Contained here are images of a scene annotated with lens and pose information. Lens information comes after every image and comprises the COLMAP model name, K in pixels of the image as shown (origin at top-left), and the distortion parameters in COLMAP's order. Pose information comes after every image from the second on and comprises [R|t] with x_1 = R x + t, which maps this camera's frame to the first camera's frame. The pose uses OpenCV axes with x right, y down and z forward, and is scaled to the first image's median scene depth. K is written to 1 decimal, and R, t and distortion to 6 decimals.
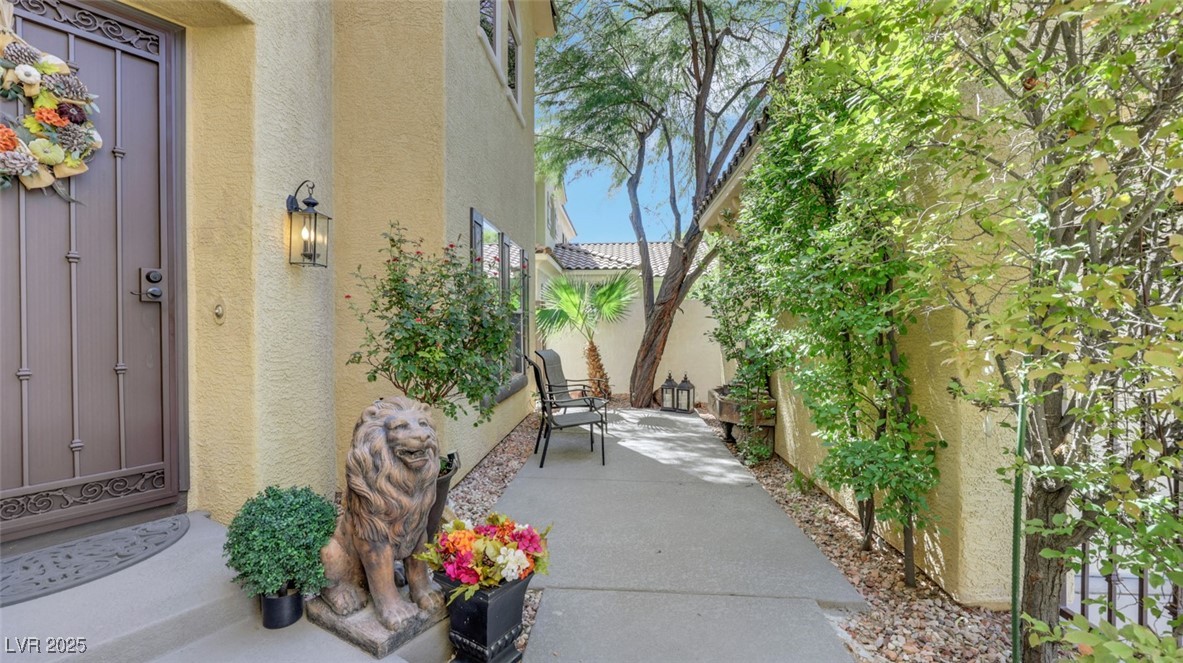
lens RADIAL K [[470.3, 0, 585.8], [0, 470.3, 330.5], [0, 0, 1]] dist [-0.001998, 0.000496]
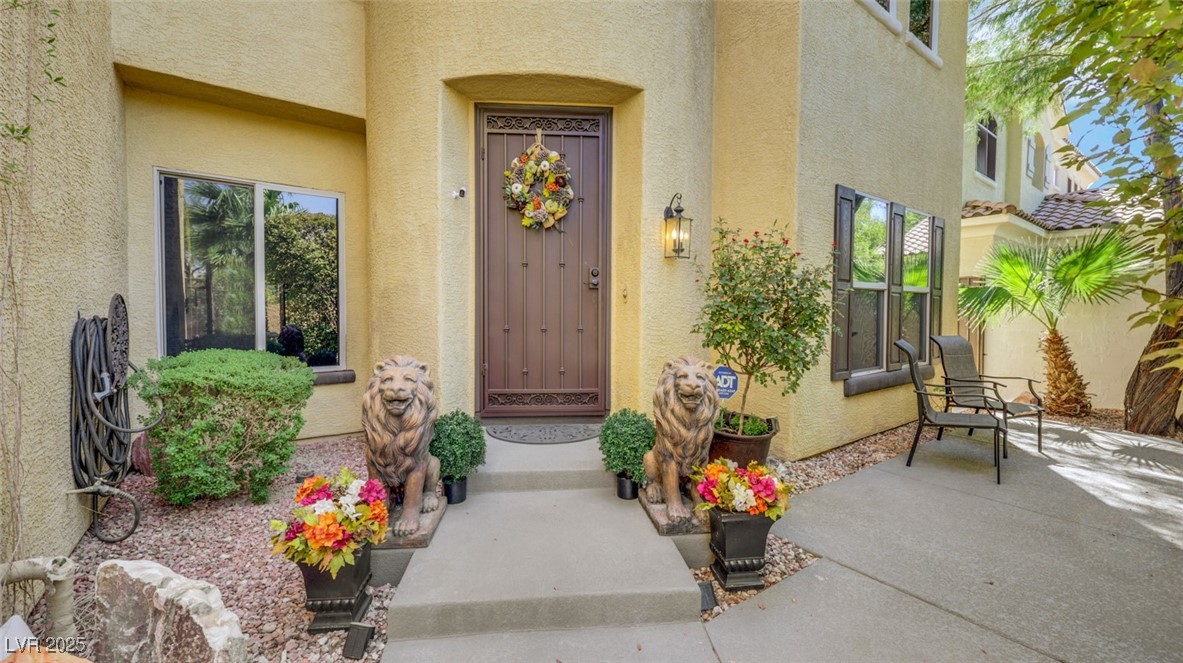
lens RADIAL K [[470.3, 0, 585.8], [0, 470.3, 330.5], [0, 0, 1]] dist [-0.001998, 0.000496]
pose [[0.631135, 0.045104, -0.774361, 0.314808], [-0.017056, 0.998874, 0.044279, 0.012589], [0.775486, -0.014738, 0.631193, -0.041434]]
